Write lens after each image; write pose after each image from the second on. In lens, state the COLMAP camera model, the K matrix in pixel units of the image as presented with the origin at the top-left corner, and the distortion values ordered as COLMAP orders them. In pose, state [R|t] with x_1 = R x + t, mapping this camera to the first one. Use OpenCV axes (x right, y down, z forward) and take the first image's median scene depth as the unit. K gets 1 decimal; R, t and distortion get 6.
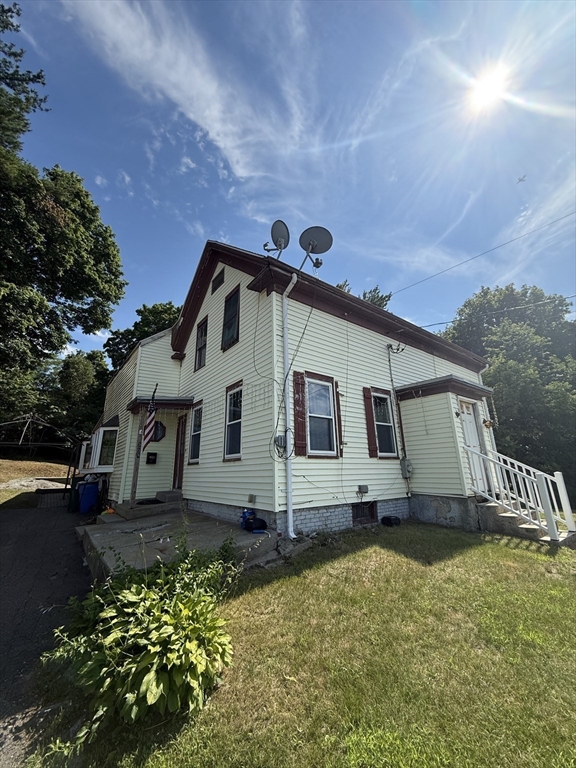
lens RADIAL K [[305.5, 0, 287.1], [0, 305.5, 381.8], [0, 0, 1]] dist [0.001661, 0.001705]
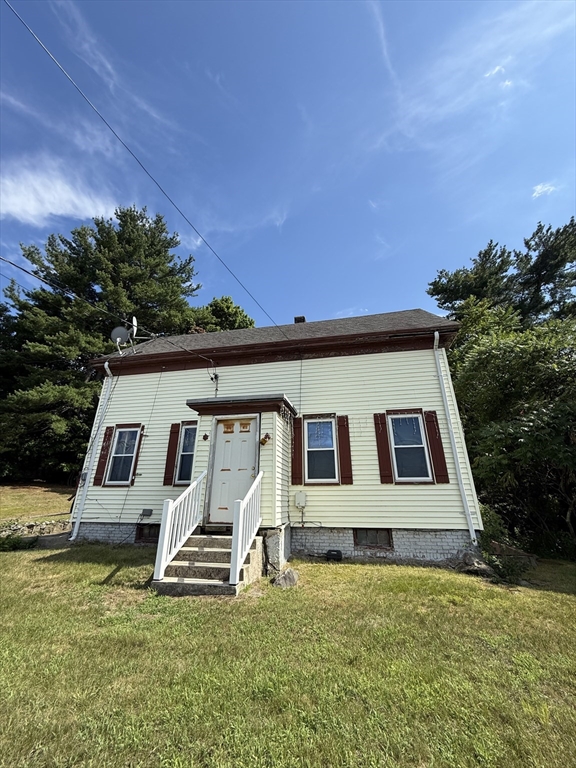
lens RADIAL K [[305.5, 0, 285.5], [0, 305.5, 383.7], [0, 0, 1]] dist [0.001661, 0.001705]
pose [[0.651583, -0.260538, -0.712432, 1.599809], [0.197345, 0.965050, -0.172432, 0.178103], [0.732458, -0.028241, 0.680226, 0.599002]]
